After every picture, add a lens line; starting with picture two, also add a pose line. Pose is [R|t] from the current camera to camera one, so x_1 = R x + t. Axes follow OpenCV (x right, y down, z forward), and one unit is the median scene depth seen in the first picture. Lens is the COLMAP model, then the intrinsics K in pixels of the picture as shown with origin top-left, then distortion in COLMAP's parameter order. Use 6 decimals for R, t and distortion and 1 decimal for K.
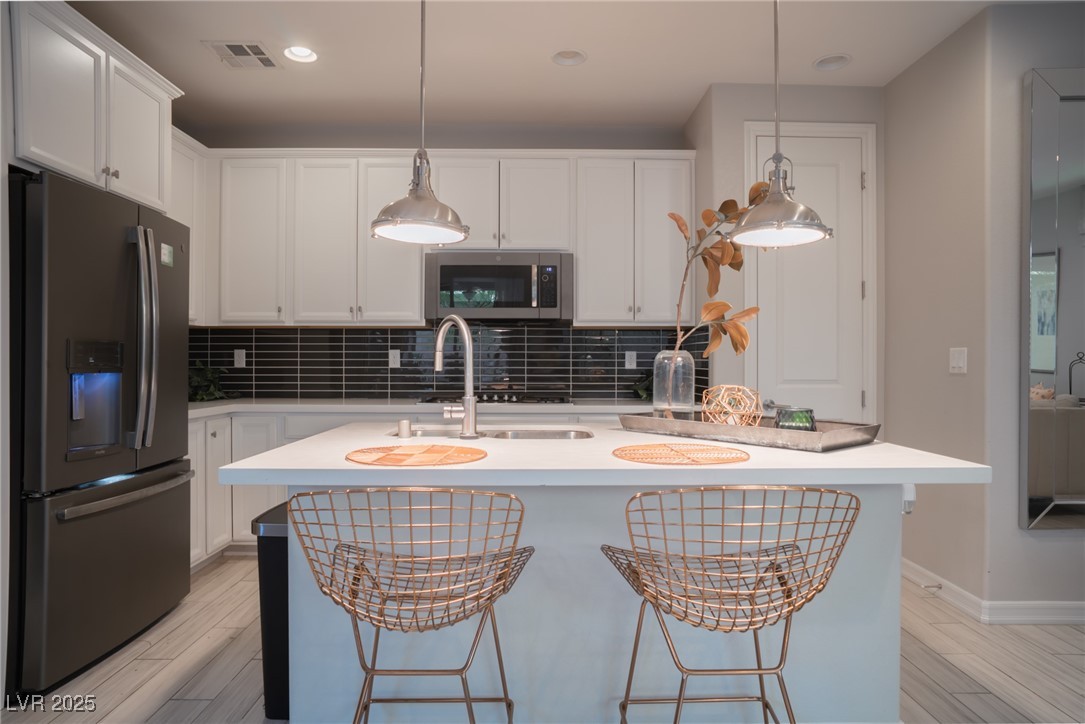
lens RADIAL K [[650.9, 0, 544.0], [0, 650.9, 360.4], [0, 0, 1]] dist [-0.047188, 0.022333]
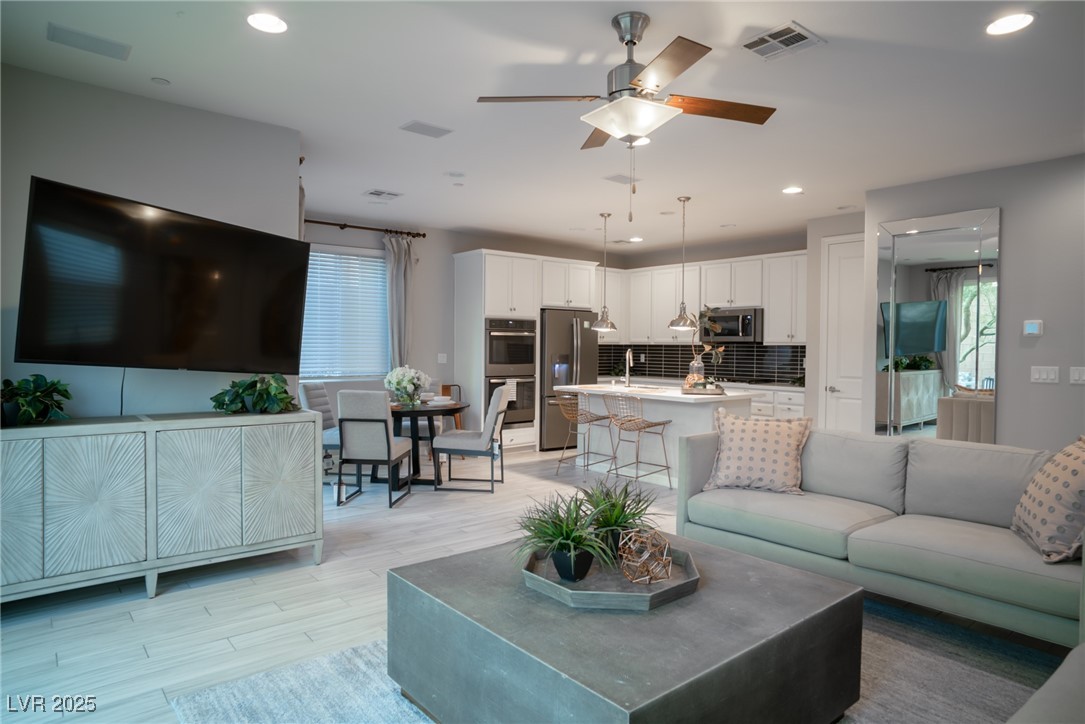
lens RADIAL K [[650.9, 0, 543.6], [0, 650.9, 365.2], [0, 0, 1]] dist [-0.047188, 0.022333]
pose [[0.630646, 0.026636, -0.775614, 1.178687], [-0.006164, 0.999551, 0.029314, -0.046332], [0.776046, -0.013706, 0.630527, -0.767433]]
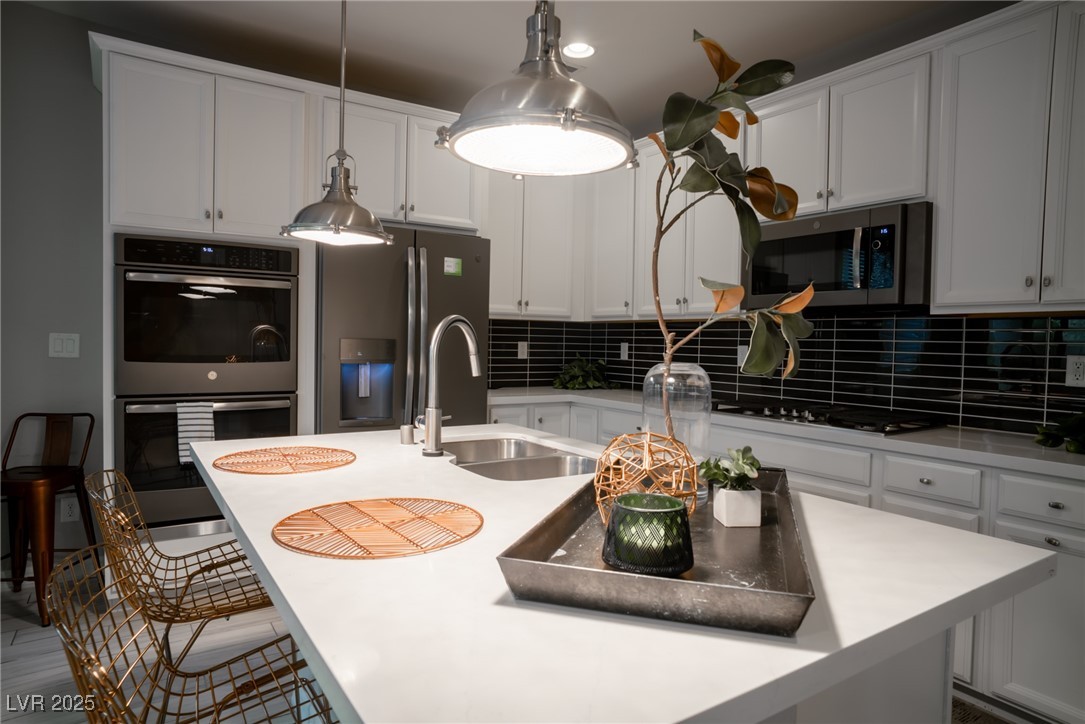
lens RADIAL K [[650.9, 0, 543.0], [0, 650.9, 360.8], [0, 0, 1]] dist [-0.047188, 0.022333]
pose [[0.541695, 0.035952, -0.839806, 0.383689], [-0.015886, 0.999344, 0.032535, -0.021699], [0.840425, -0.004283, 0.541911, 0.346130]]
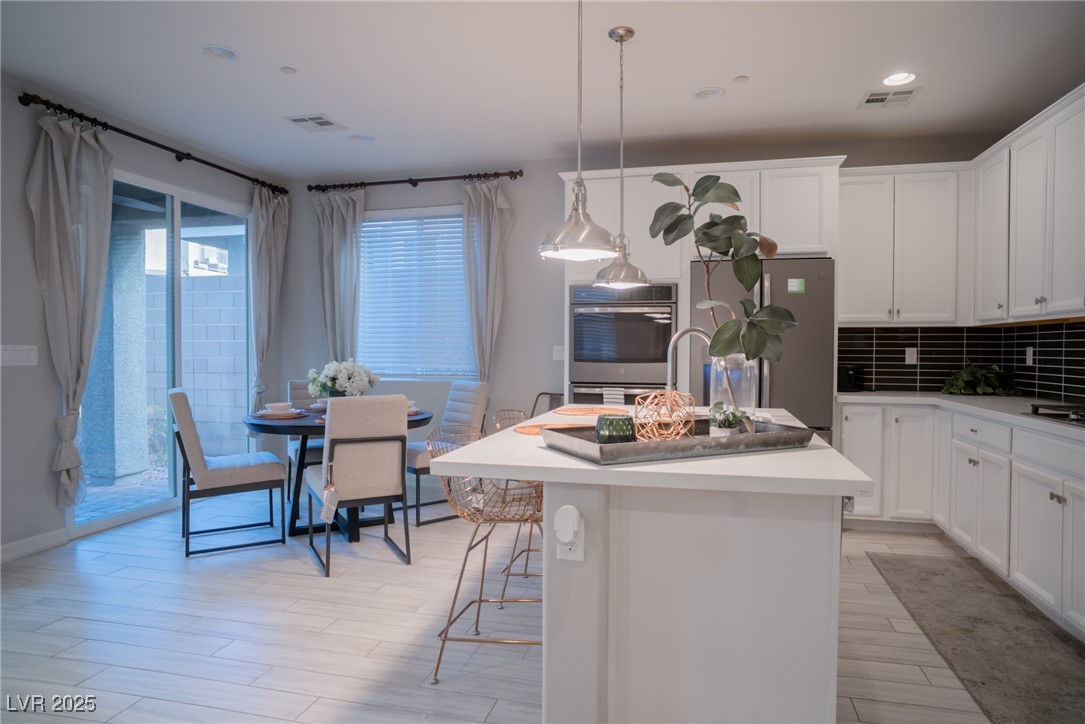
lens RADIAL K [[650.9, 0, 547.1], [0, 650.9, 361.4], [0, 0, 1]] dist [-0.047188, 0.022333]
pose [[-0.249432, 0.016756, -0.968247, 0.713761], [-0.001576, 0.999842, 0.017709, -0.012156], [0.968391, 0.005943, -0.249366, 0.588471]]
